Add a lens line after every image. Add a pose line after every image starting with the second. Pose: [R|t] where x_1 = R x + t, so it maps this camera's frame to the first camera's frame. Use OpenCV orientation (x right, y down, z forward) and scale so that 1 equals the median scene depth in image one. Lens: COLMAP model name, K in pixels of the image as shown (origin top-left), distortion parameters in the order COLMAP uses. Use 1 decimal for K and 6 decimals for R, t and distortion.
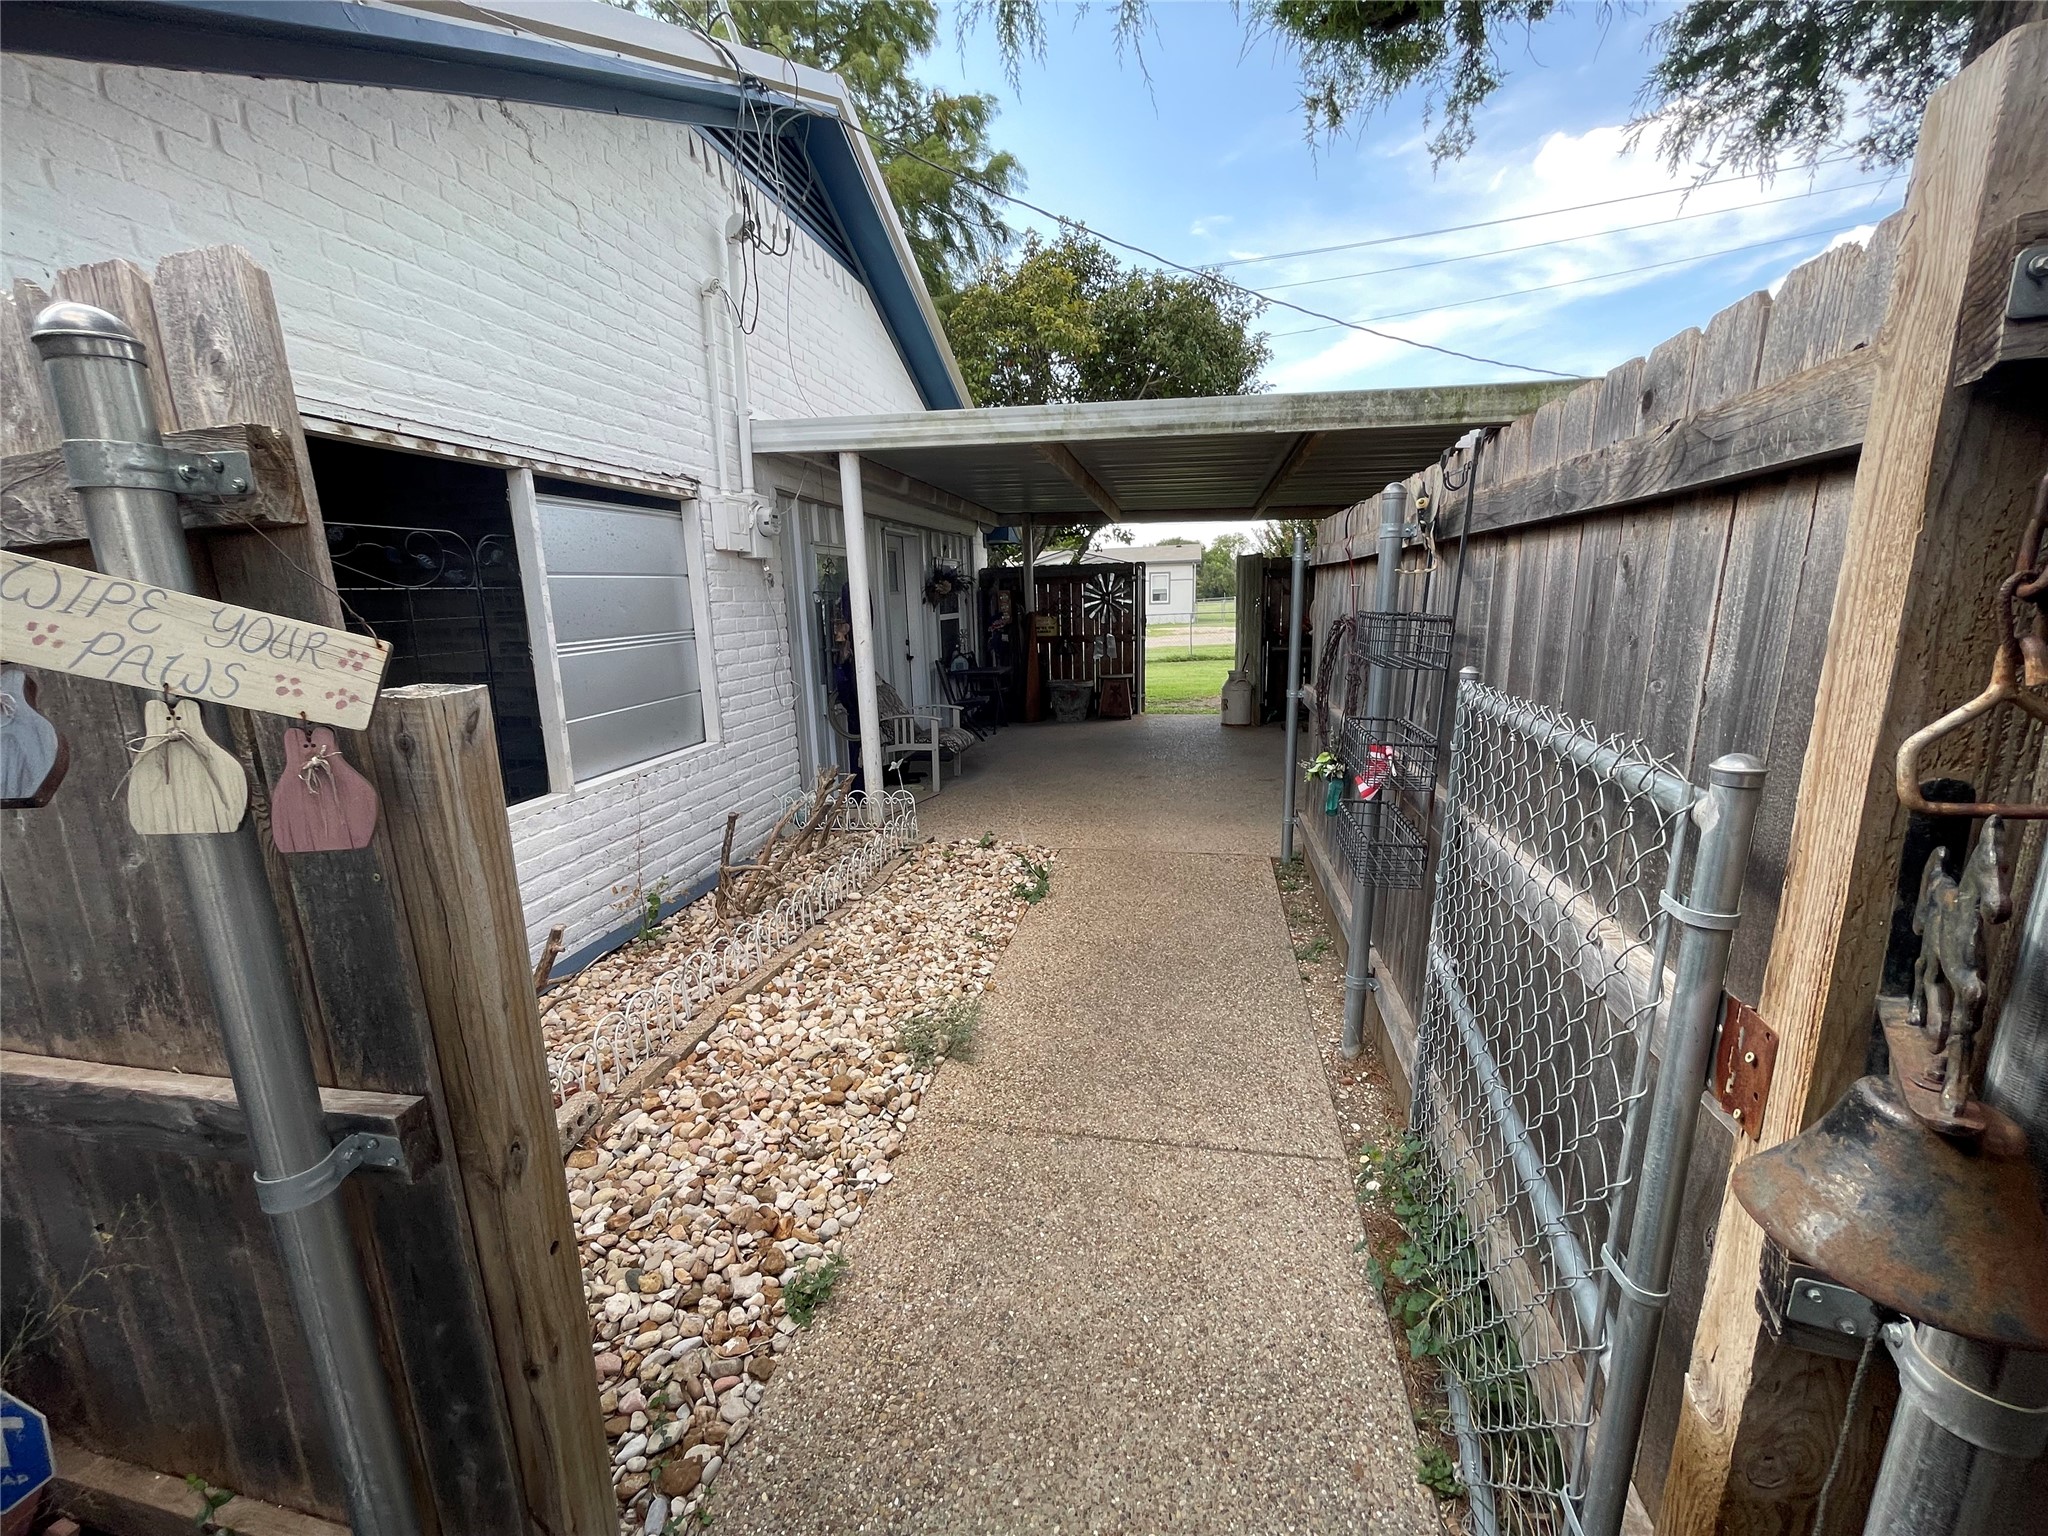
lens RADIAL K [[819.8, 0, 1015.7], [0, 819.8, 773.7], [0, 0, 1]] dist [-0.004997, -0.000103]
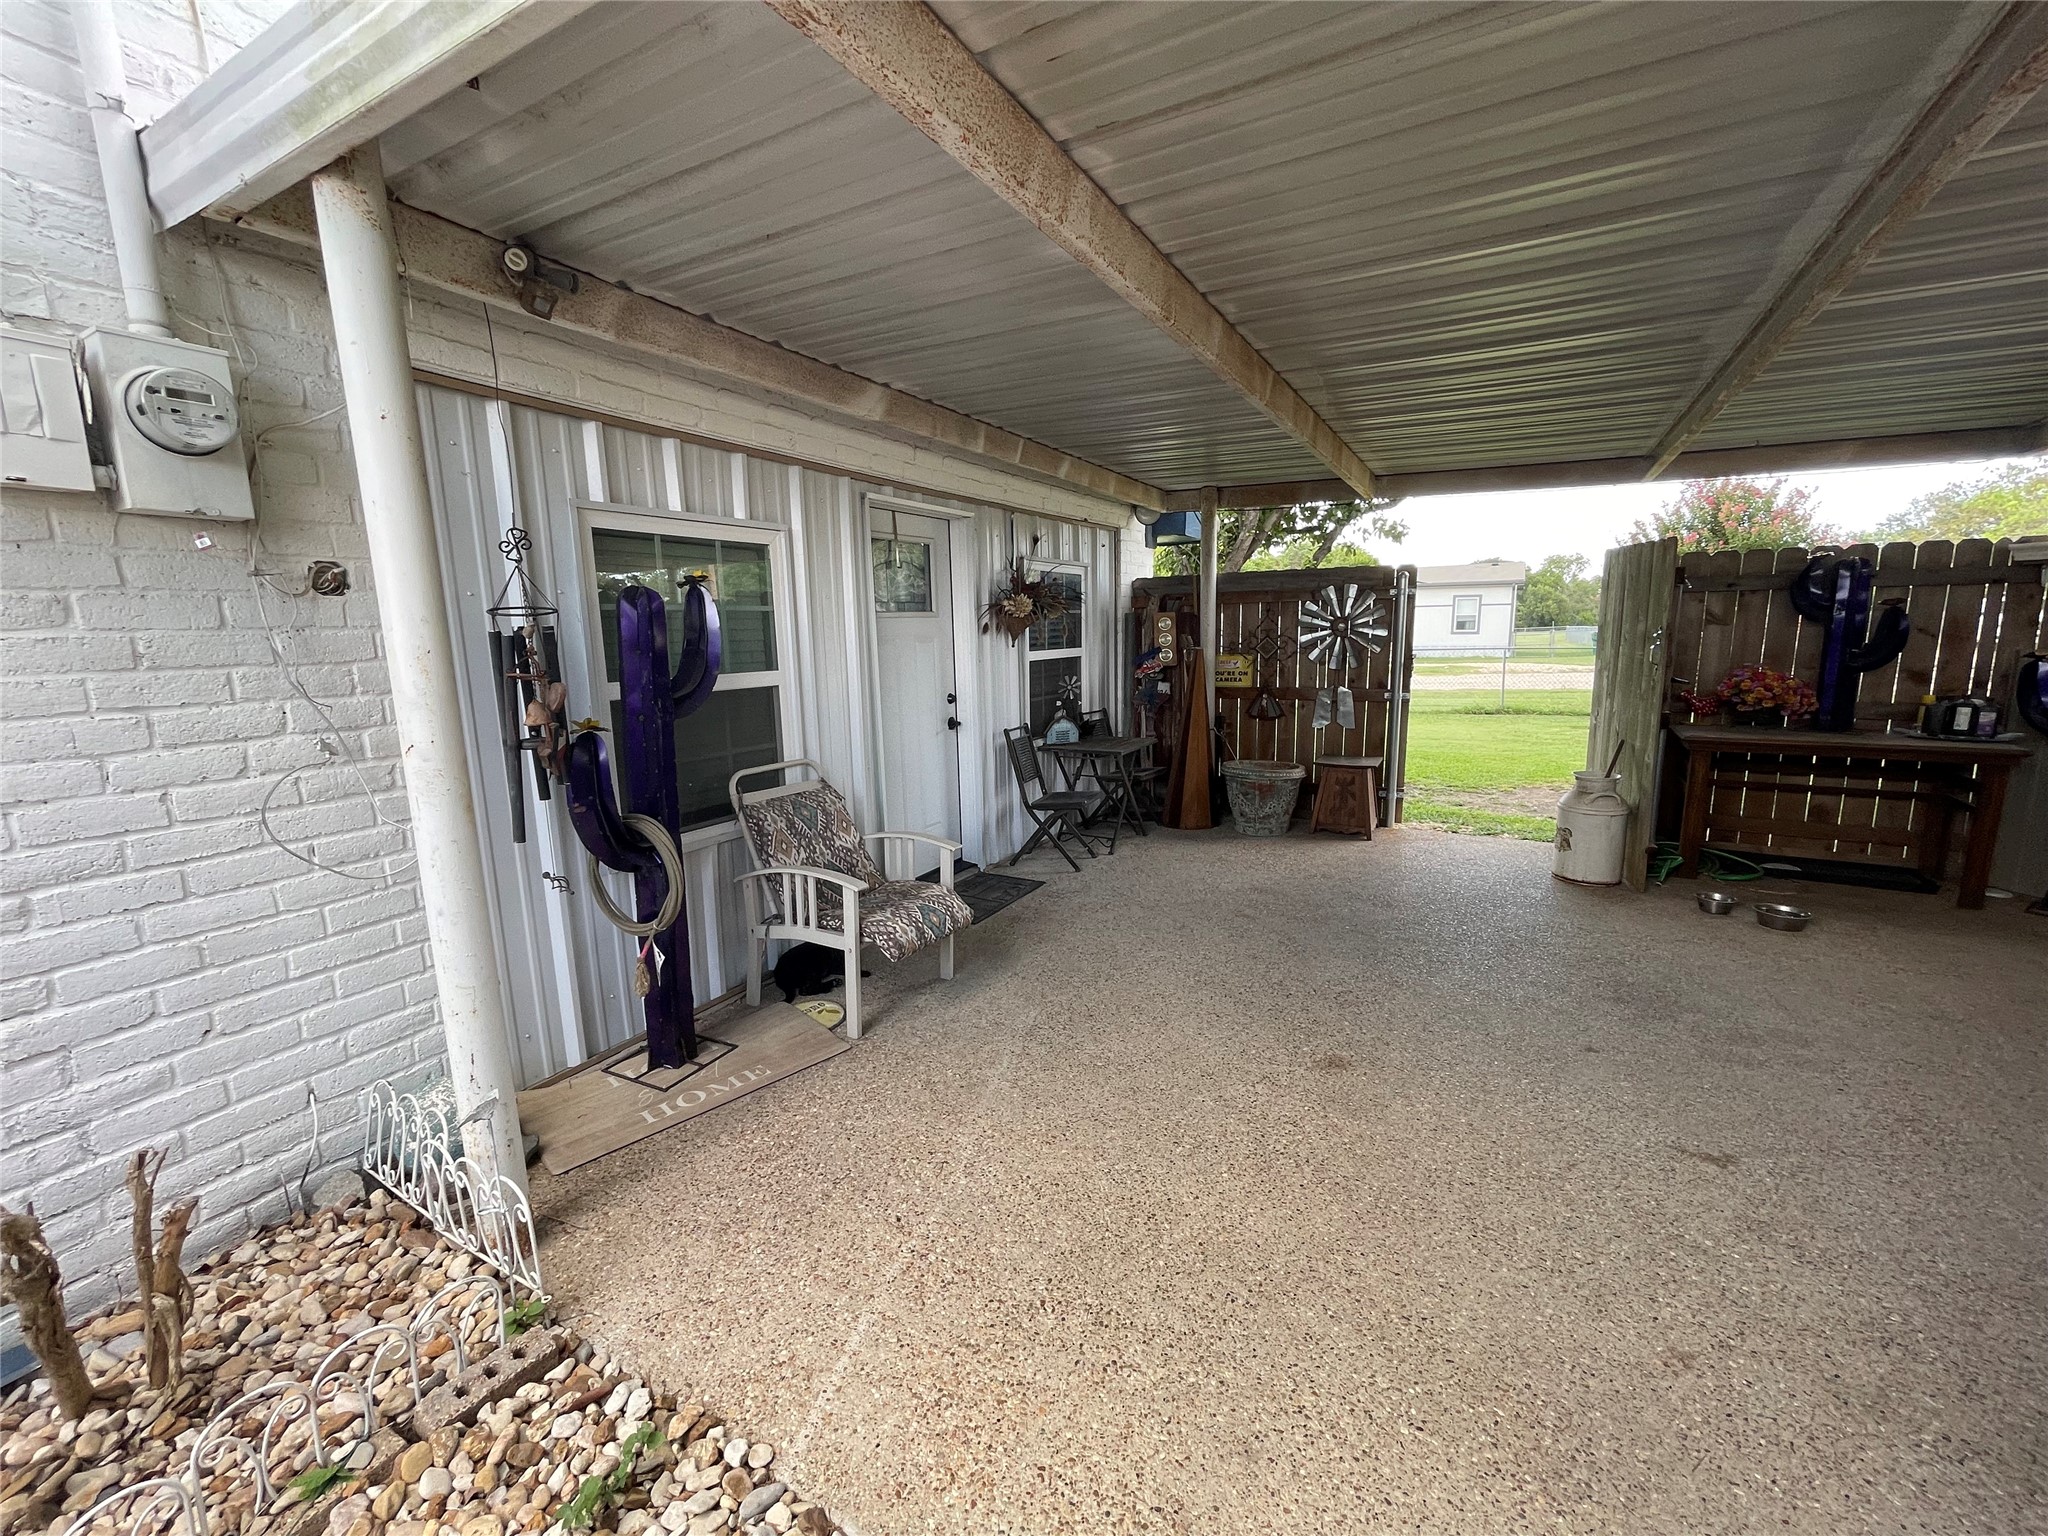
lens RADIAL K [[819.8, 0, 1022.3], [0, 819.8, 778.0], [0, 0, 1]] dist [-0.004997, -0.000103]
pose [[0.948229, 0.066148, -0.310622, 0.084497], [-0.073900, 0.997178, -0.013239, -0.081975], [0.308870, 0.035509, 0.950441, 0.378153]]
